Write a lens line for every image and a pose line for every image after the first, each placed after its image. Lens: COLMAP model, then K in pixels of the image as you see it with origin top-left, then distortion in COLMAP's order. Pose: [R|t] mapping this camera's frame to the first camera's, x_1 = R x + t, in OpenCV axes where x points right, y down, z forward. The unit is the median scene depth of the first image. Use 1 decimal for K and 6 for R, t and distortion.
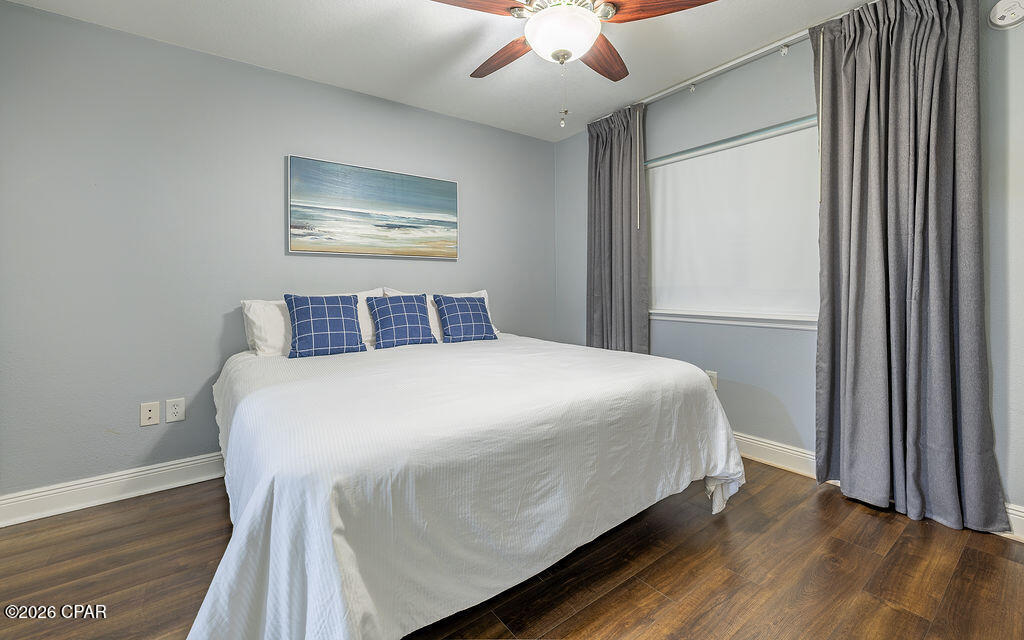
lens RADIAL K [[424.5, 0, 516.8], [0, 424.5, 288.2], [0, 0, 1]] dist [-0.002877, 0.000614]
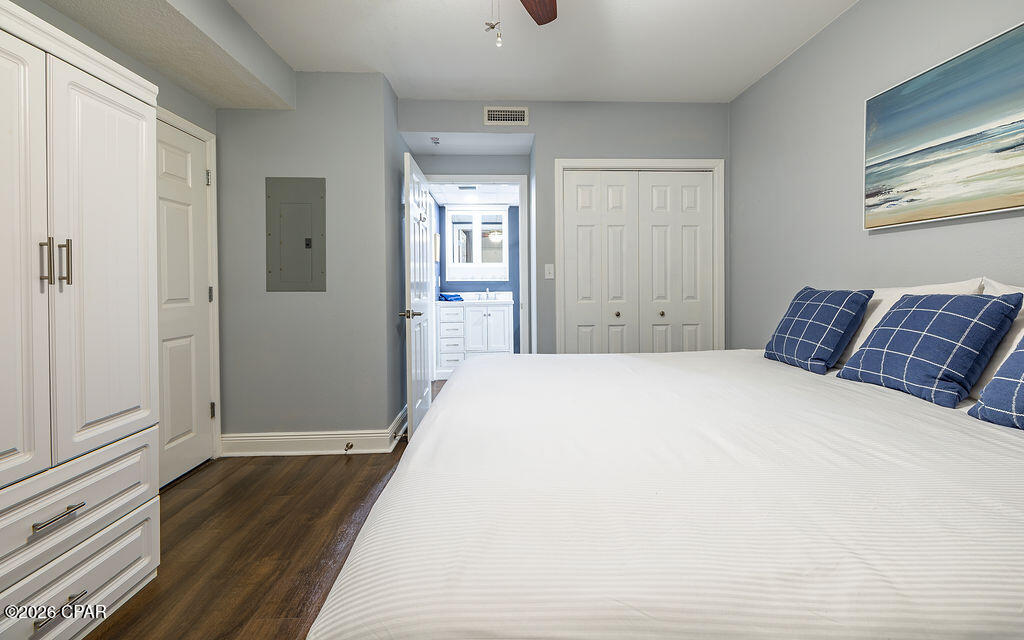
lens RADIAL K [[424.5, 0, 518.5], [0, 424.5, 288.0], [0, 0, 1]] dist [-0.002877, 0.000614]
pose [[-0.561839, 0.021103, -0.826977, 0.380310], [0.007588, 0.999764, 0.020356, -0.003637], [0.827212, 0.005162, -0.561867, 0.809138]]
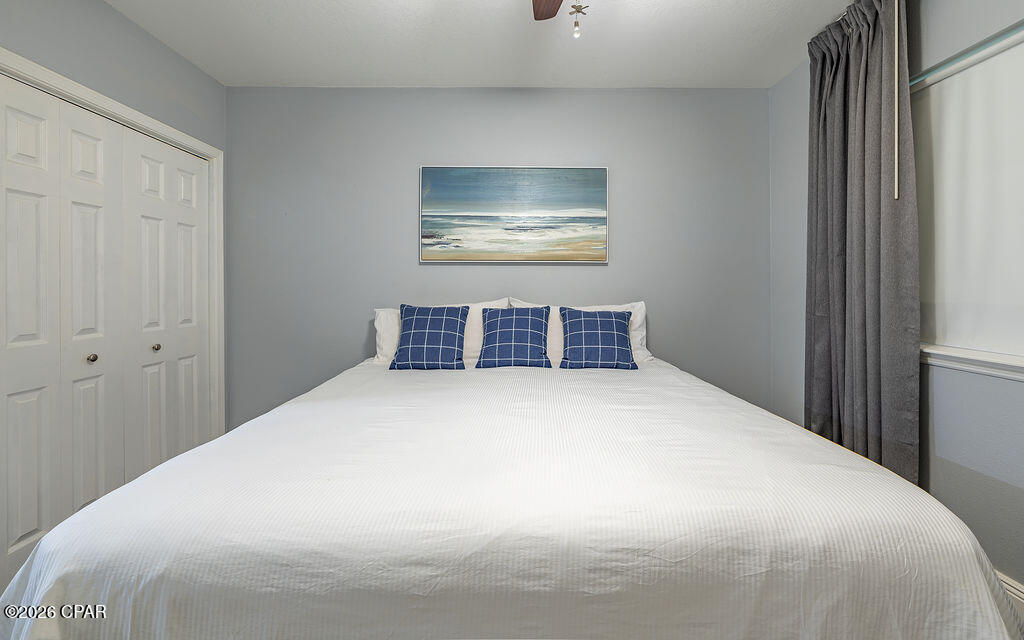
lens RADIAL K [[424.5, 0, 518.5], [0, 424.5, 287.8], [0, 0, 1]] dist [-0.002877, 0.000614]
pose [[0.810874, 0.004320, -0.585205, 0.220322], [-0.006625, 0.999976, -0.001798, -0.020236], [0.585183, 0.005334, 0.810884, 0.276603]]
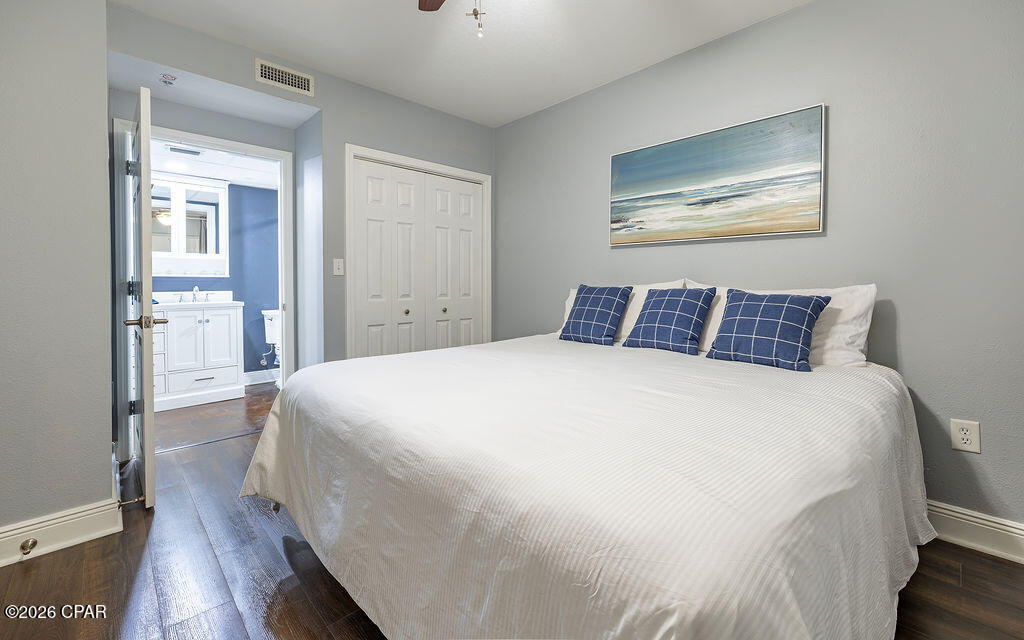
lens RADIAL K [[424.5, 0, 517.8], [0, 424.5, 287.8], [0, 0, 1]] dist [-0.002877, 0.000614]
pose [[0.123176, 0.018690, -0.992209, 0.452710], [-0.007959, 0.999809, 0.017845, 0.003566], [0.992353, 0.005699, 0.123301, 0.559853]]
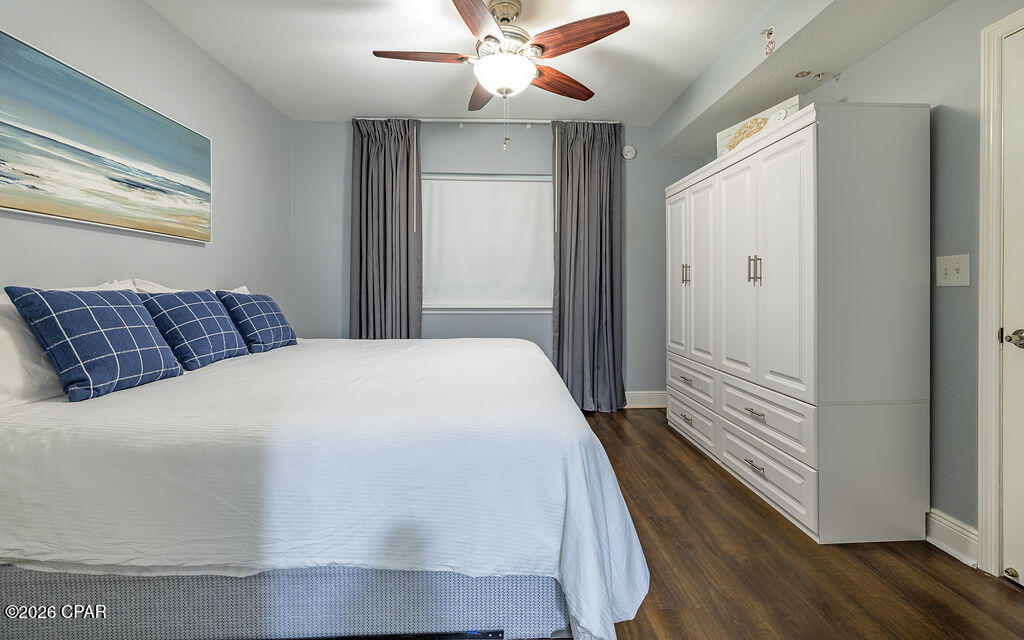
lens RADIAL K [[427.8, 0, 515.5], [0, 427.8, 290.2], [0, 0, 1]] dist [-0.001967, 0.000139]
pose [[0.563143, 0.004868, 0.826345, -0.507524], [-0.002024, 0.999988, -0.004511, 0.016093], [-0.826357, 0.000868, 0.563146, 0.162442]]
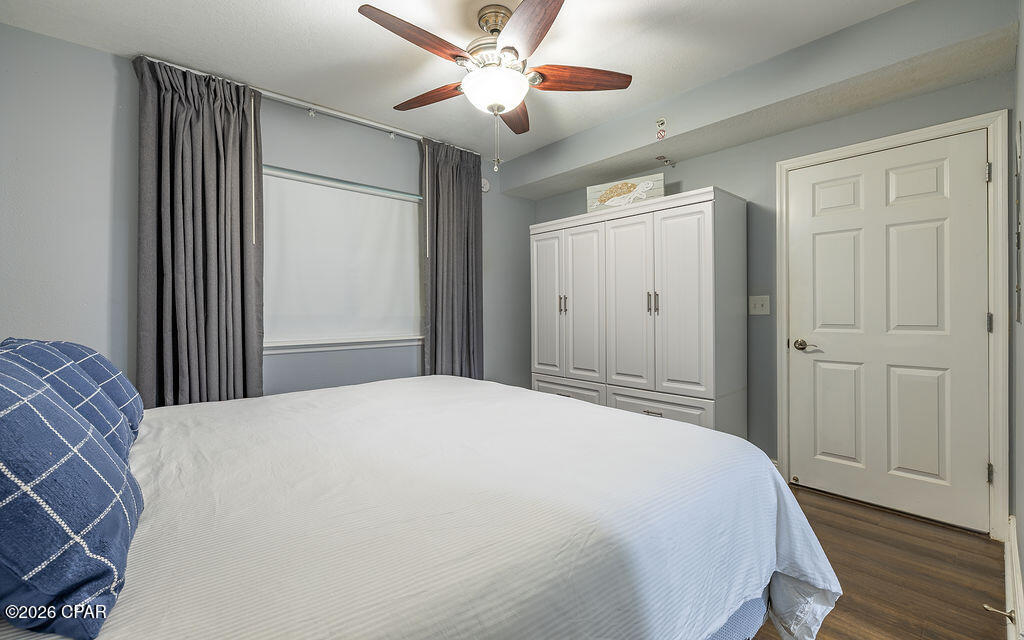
lens RADIAL K [[427.8, 0, 517.0], [0, 427.8, 314.4], [0, 0, 1]] dist [-0.001967, 0.000139]
pose [[-0.084873, 0.000967, 0.996391, -0.587495], [0.012578, 0.999921, 0.000101, -0.000601], [-0.996312, 0.012541, -0.084878, 0.600102]]
